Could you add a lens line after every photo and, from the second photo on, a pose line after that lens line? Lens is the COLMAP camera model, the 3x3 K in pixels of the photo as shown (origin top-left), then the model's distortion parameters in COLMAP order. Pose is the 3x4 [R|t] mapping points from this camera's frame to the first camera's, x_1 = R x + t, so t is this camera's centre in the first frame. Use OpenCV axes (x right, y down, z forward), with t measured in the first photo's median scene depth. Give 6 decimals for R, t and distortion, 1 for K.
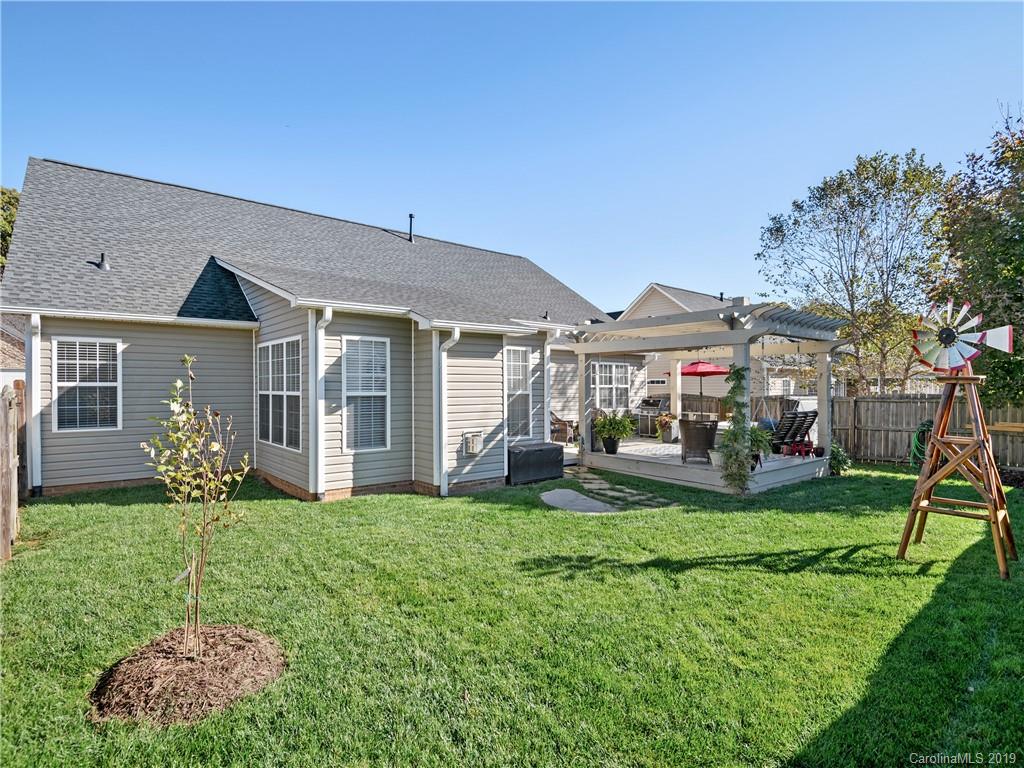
lens RADIAL K [[530.4, 0, 509.9], [0, 530.4, 387.9], [0, 0, 1]] dist [0.007131, -0.000359]
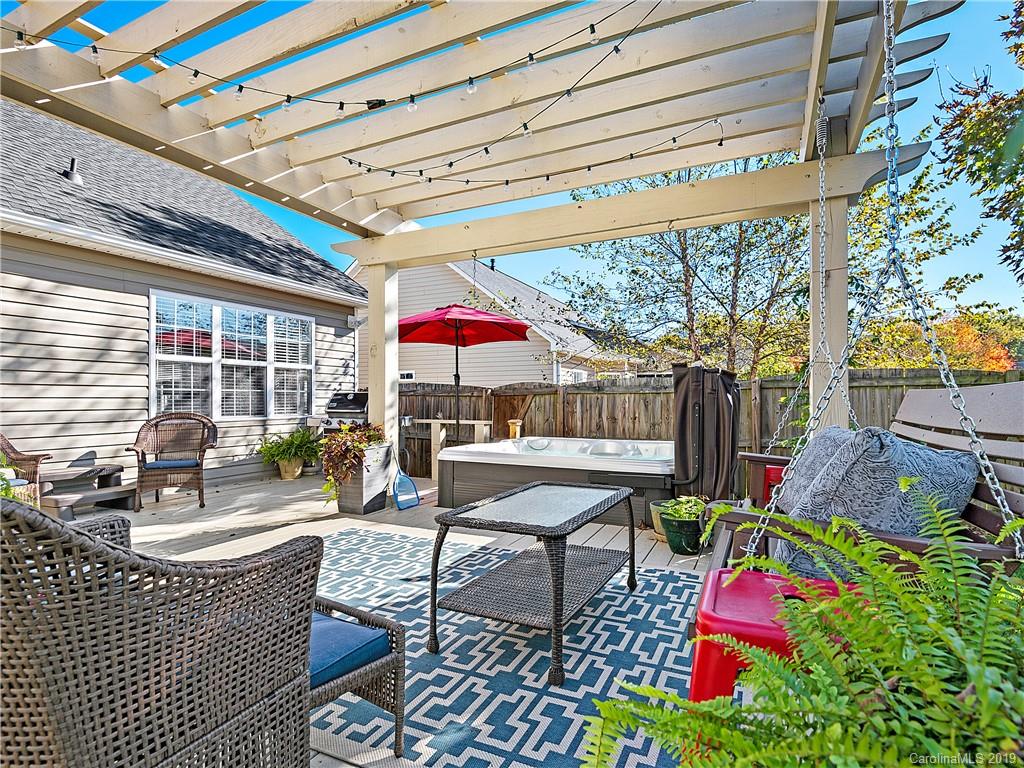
lens RADIAL K [[530.4, 0, 512.2], [0, 530.4, 388.7], [0, 0, 1]] dist [0.007131, -0.000359]
pose [[0.913626, -0.002727, 0.406546, 0.208152], [0.009192, 0.999860, -0.013949, 0.025750], [-0.406451, 0.016481, 0.913524, 0.537439]]
